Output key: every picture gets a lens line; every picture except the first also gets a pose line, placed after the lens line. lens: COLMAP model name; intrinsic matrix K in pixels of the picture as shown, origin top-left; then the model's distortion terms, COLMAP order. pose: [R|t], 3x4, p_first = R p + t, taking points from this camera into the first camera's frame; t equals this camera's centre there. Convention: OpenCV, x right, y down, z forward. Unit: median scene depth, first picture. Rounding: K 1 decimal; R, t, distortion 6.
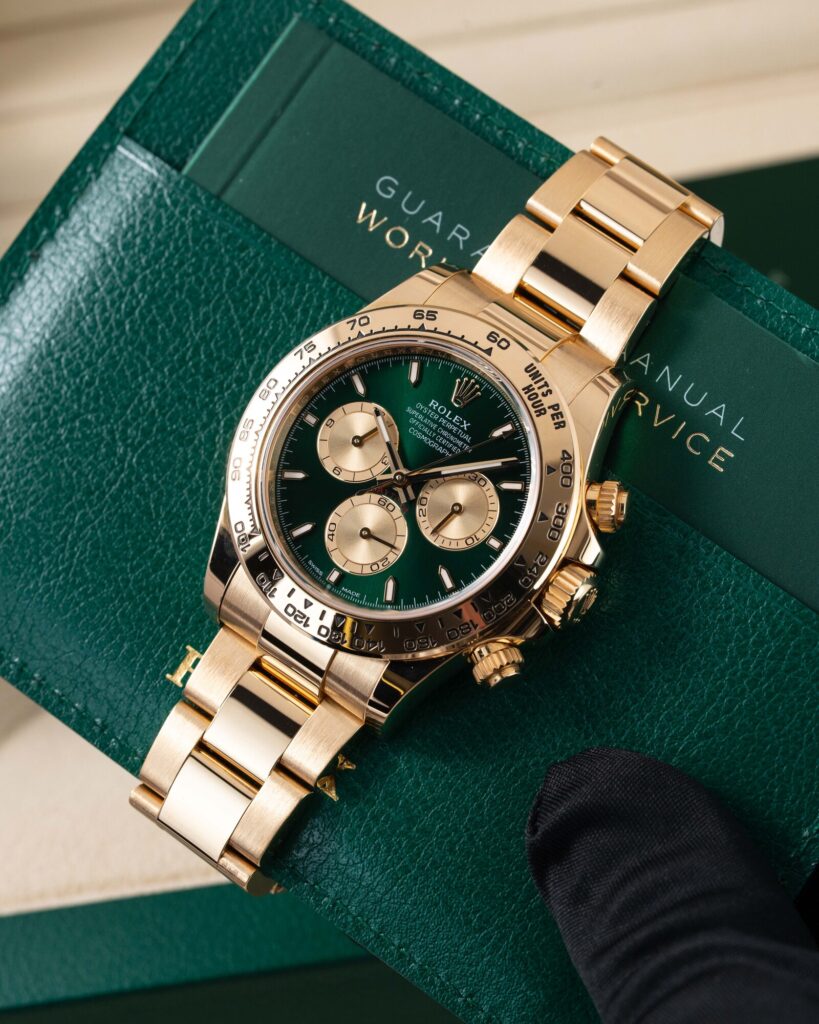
lens RADIAL K [[4467.7, 0, 409.5], [0, 4467.7, 512.0], [0, 0, 1]] dist [-0.106426, 8.101347]
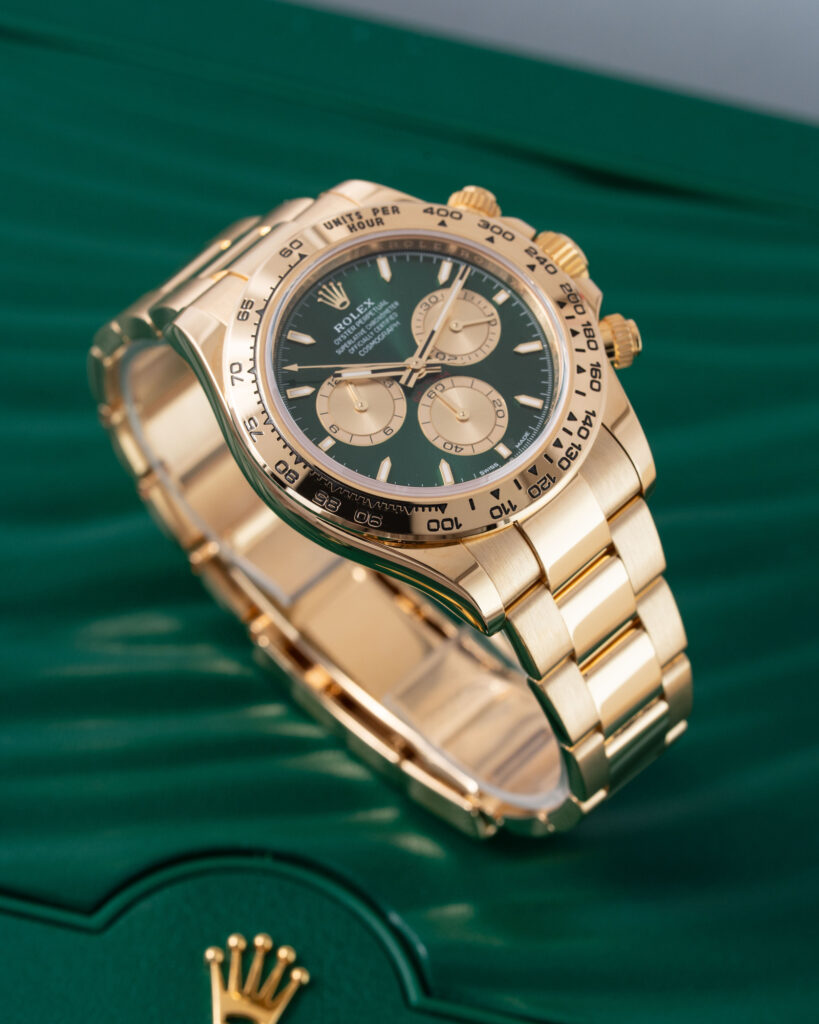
lens RADIAL K [[4467.7, 0, 409.5], [0, 4467.7, 512.0], [0, 0, 1]] dist [-0.106426, 8.101347]
pose [[0.121617, -0.737934, 0.663824, -0.651358], [0.926885, 0.323693, 0.190018, -0.177951], [-0.355096, 0.592179, 0.723347, 0.335161]]
